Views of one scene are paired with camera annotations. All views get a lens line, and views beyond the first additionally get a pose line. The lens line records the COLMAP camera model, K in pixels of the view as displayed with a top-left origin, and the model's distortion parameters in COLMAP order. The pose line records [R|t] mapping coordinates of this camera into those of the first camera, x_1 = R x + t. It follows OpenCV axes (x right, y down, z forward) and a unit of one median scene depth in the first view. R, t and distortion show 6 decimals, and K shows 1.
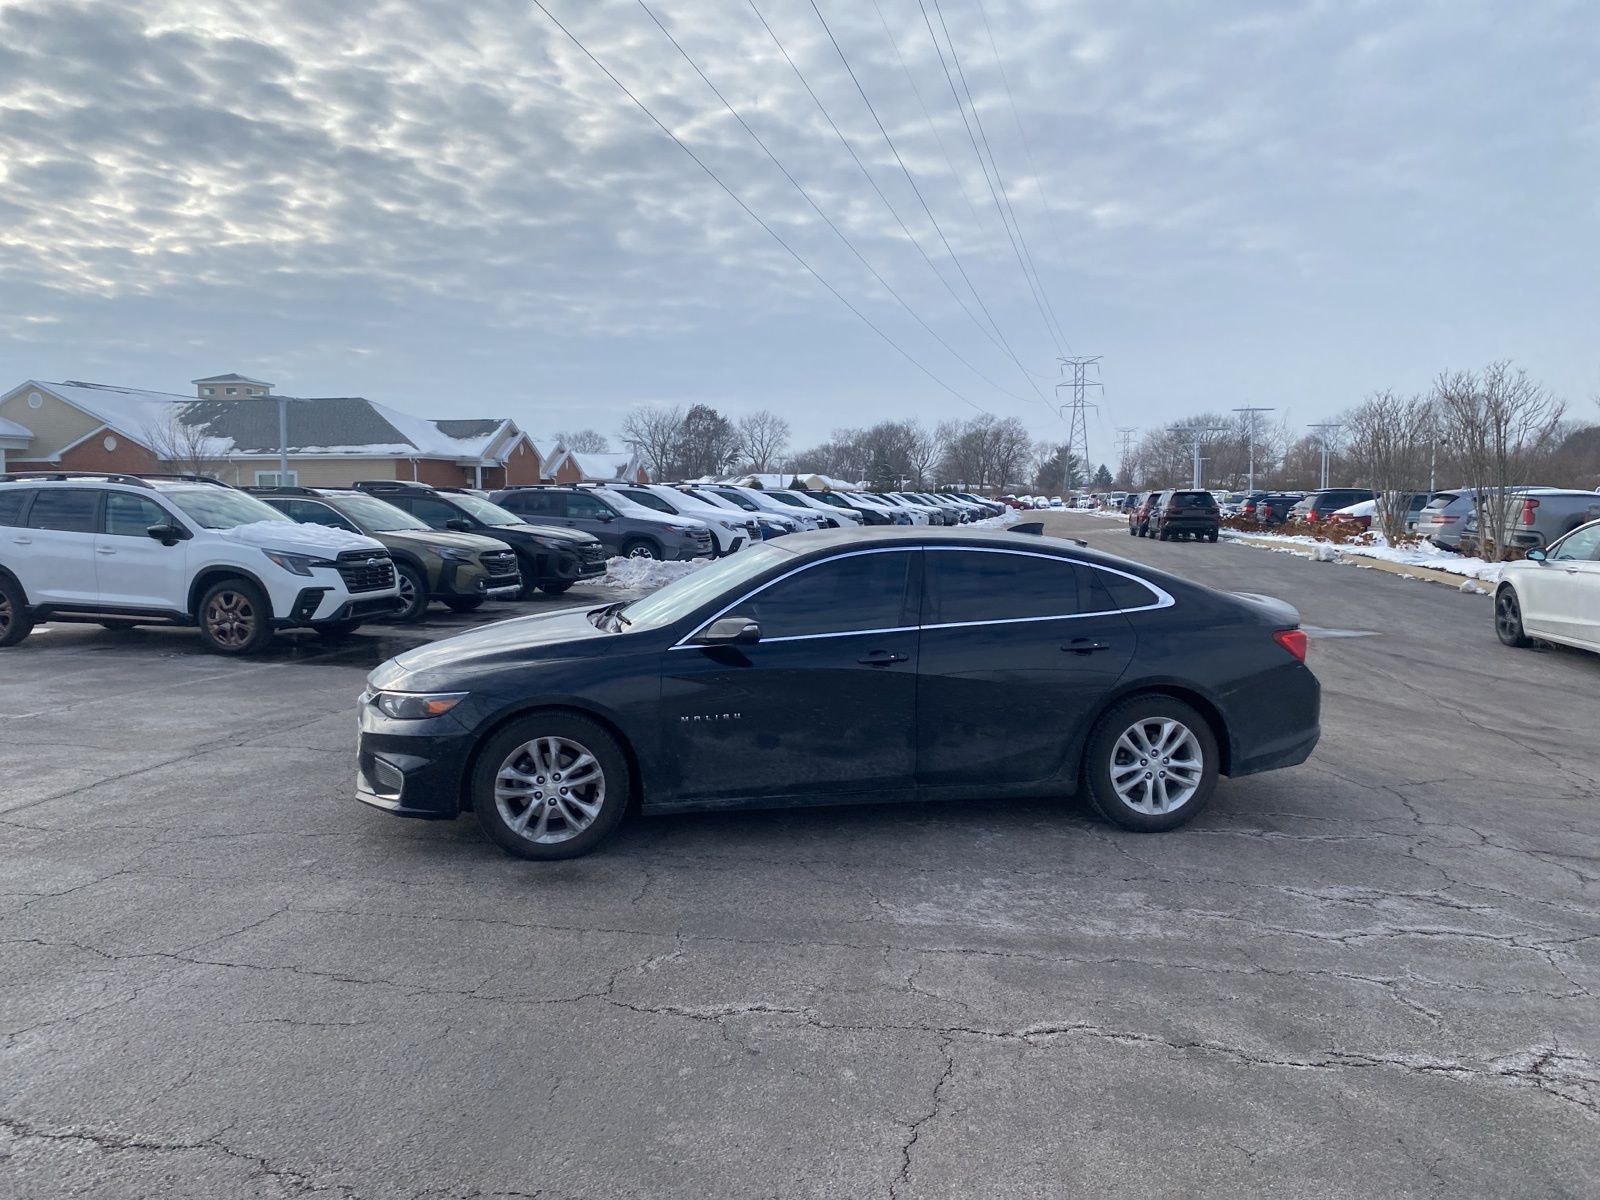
lens RADIAL K [[1204.7, 0, 808.4], [0, 1204.7, 586.7], [0, 0, 1]] dist [0.042907, -0.061953]
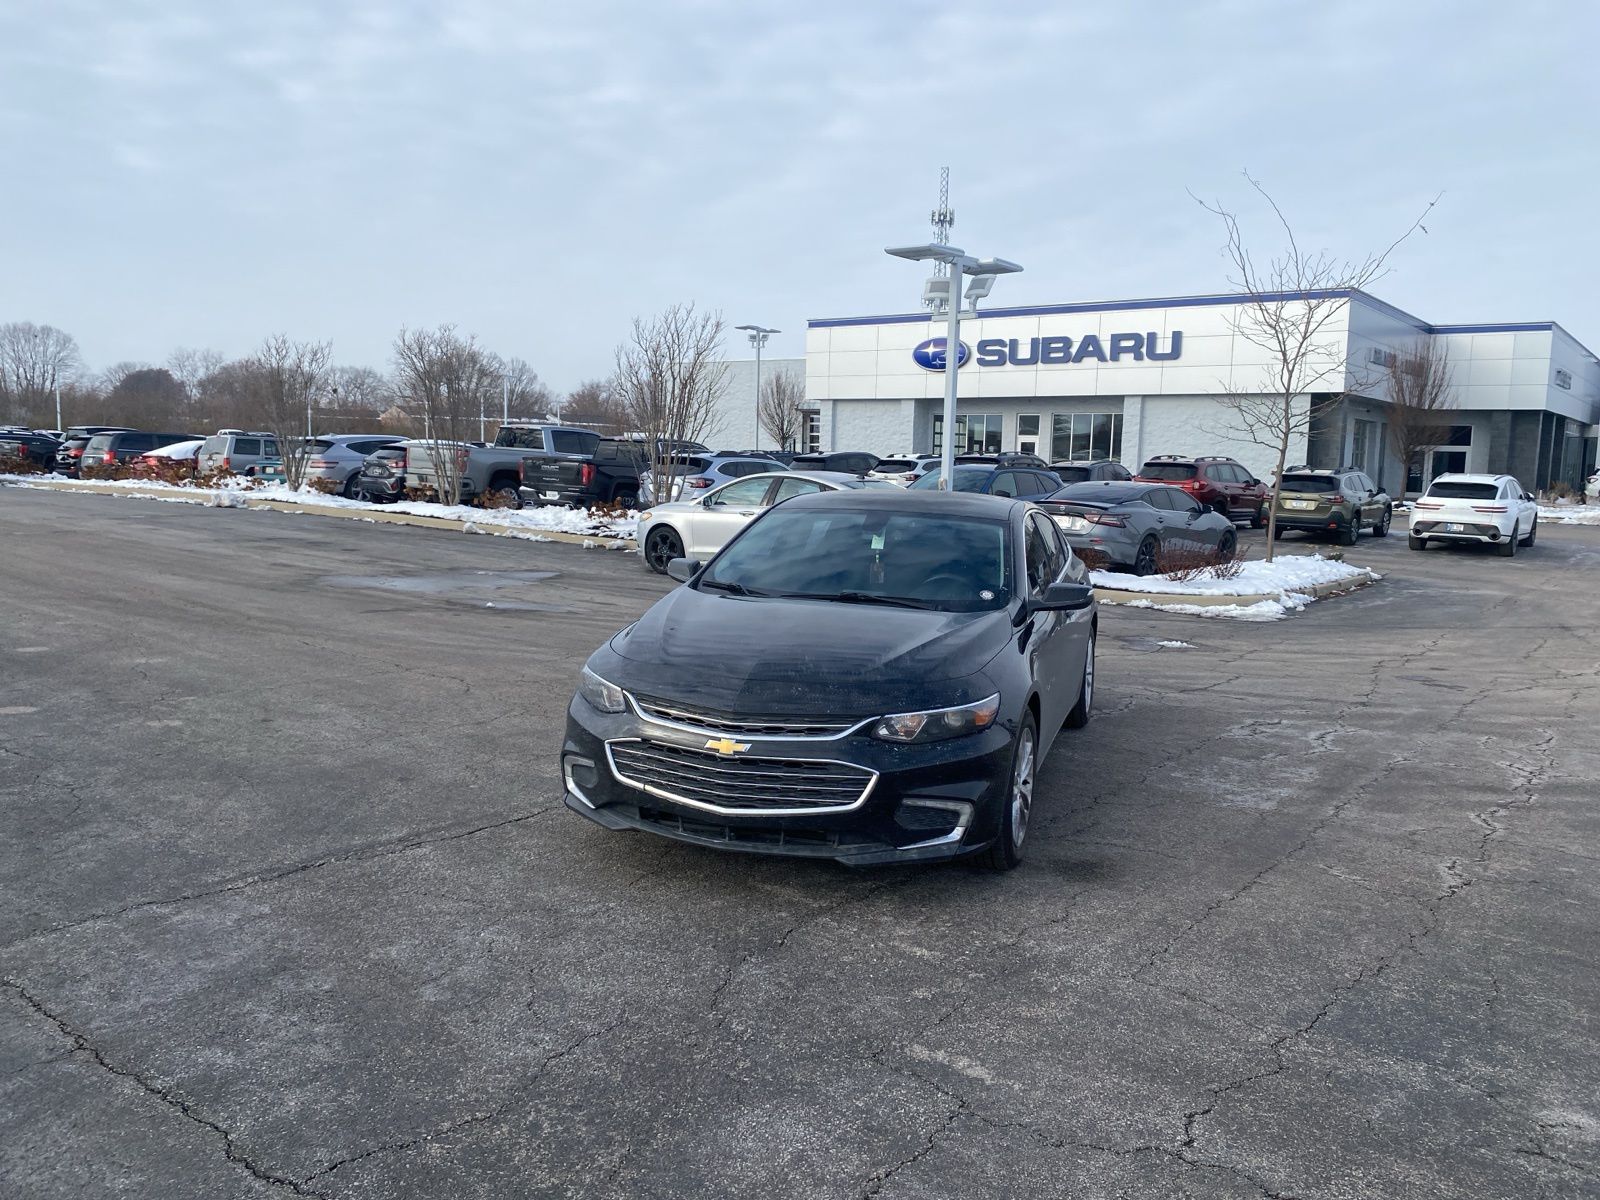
lens RADIAL K [[1204.7, 0, 811.8], [0, 1204.7, 610.3], [0, 0, 1]] dist [0.042907, -0.061953]
pose [[0.478853, -0.095977, 0.872633, -0.949483], [0.035425, 0.995309, 0.090030, -0.046153], [-0.877180, -0.012198, 0.480007, 0.621575]]
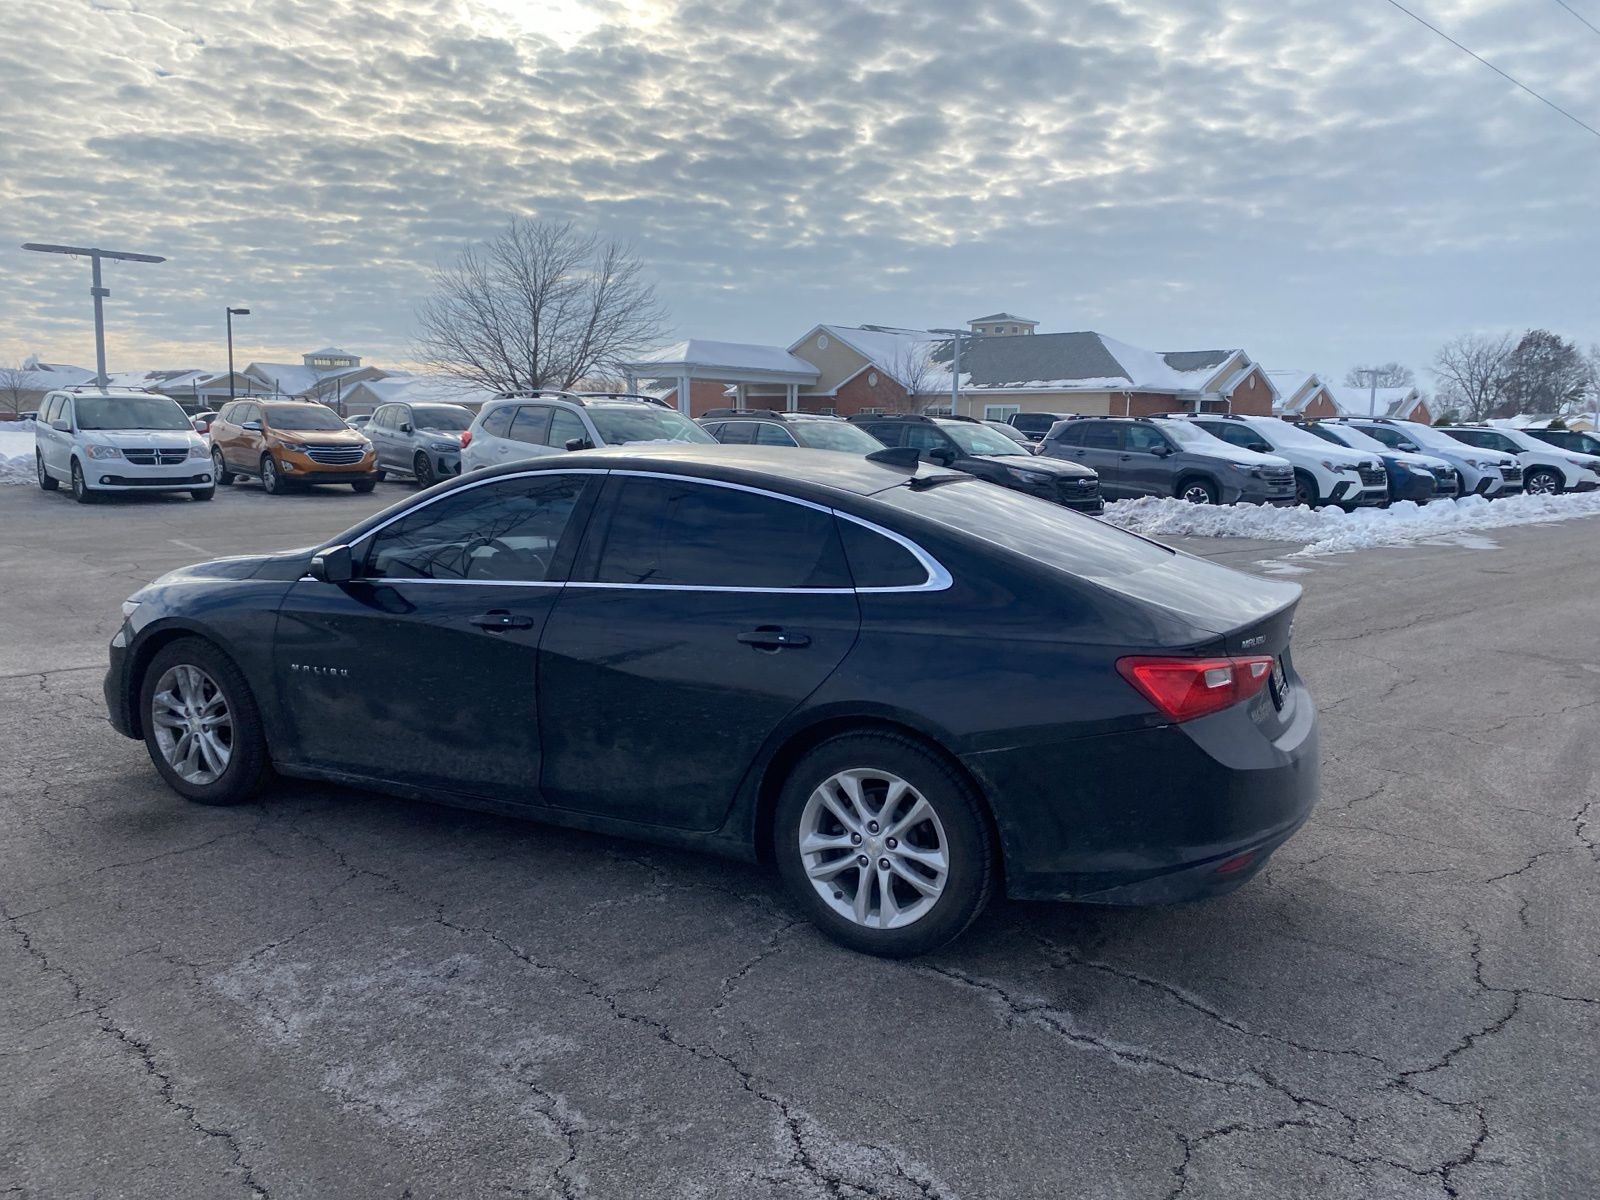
lens RADIAL K [[1204.7, 0, 811.2], [0, 1204.7, 628.4], [0, 0, 1]] dist [0.042907, -0.061953]
pose [[0.811307, 0.113719, -0.573454, 0.577934], [-0.064906, 0.992356, 0.104961, -0.021627], [0.581006, -0.047935, 0.812486, 0.483914]]
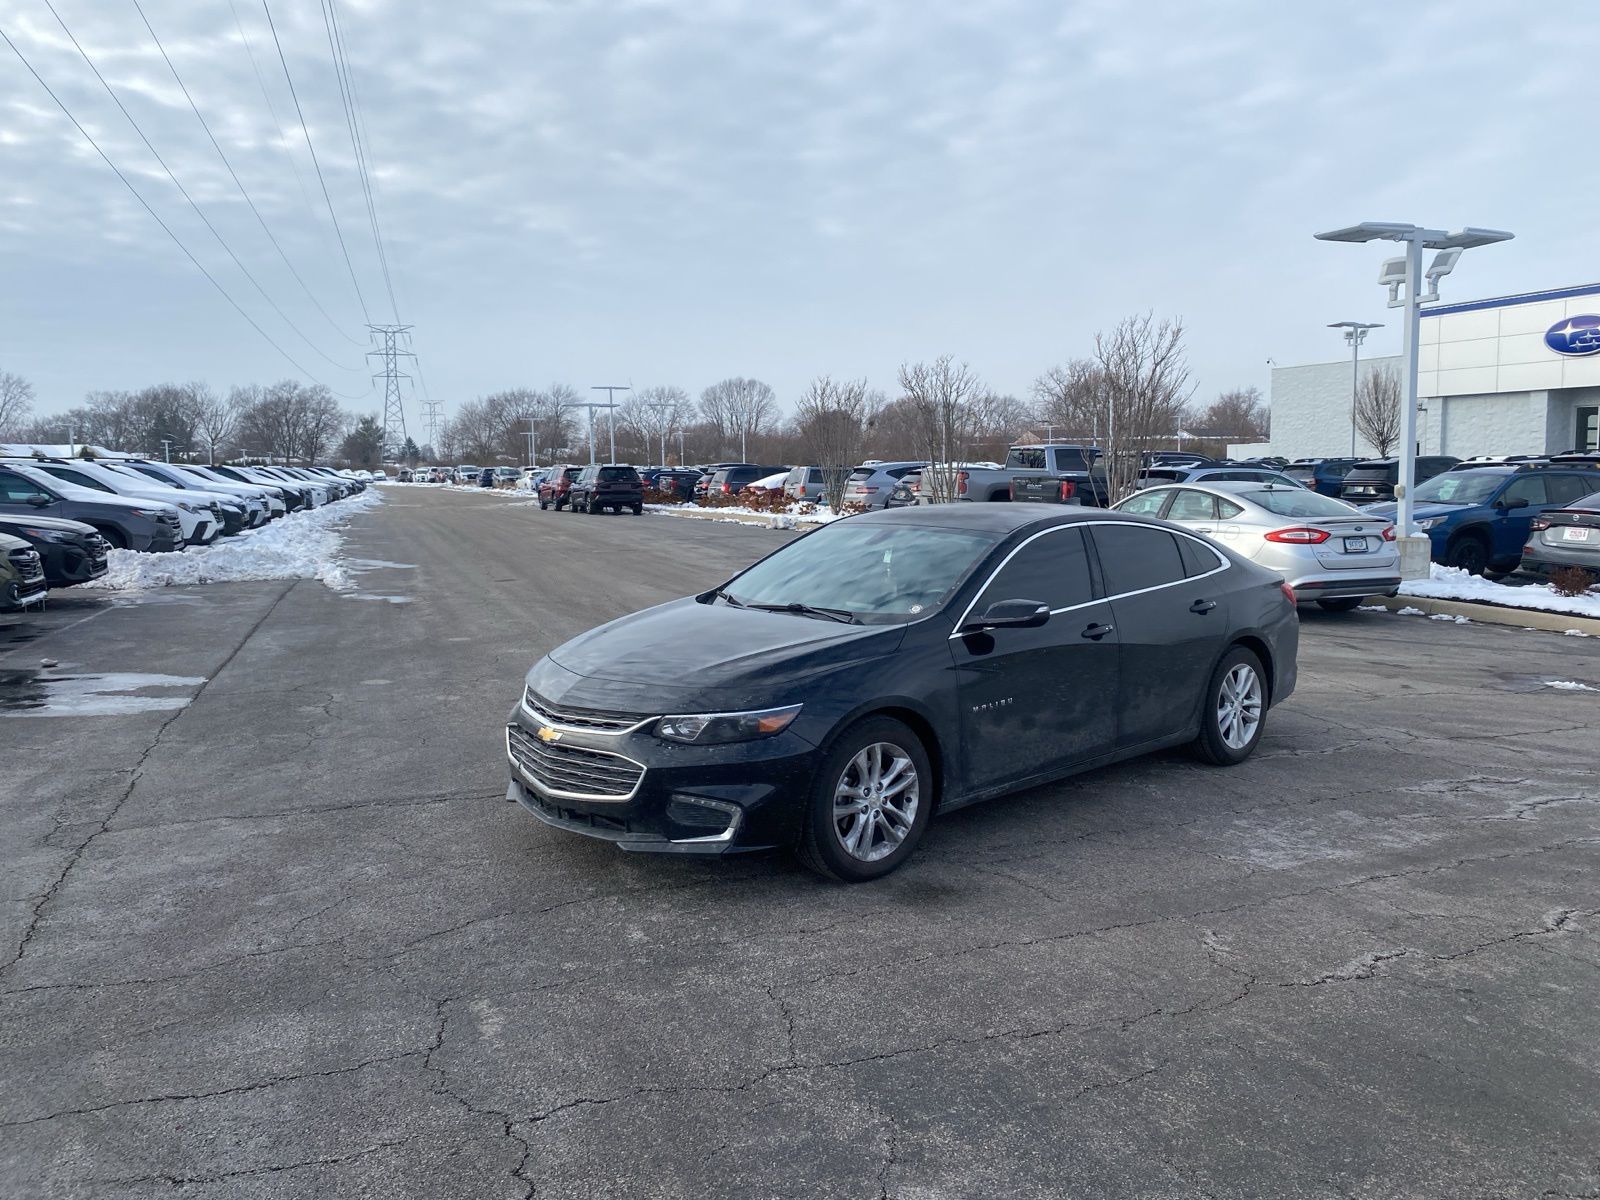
lens RADIAL K [[1204.7, 0, 809.0], [0, 1204.7, 598.9], [0, 0, 1]] dist [0.042907, -0.061953]
pose [[0.849244, -0.062373, 0.524304, -0.637877], [0.045771, 0.997957, 0.044584, -0.023272], [-0.526013, -0.013865, 0.850363, 0.230073]]
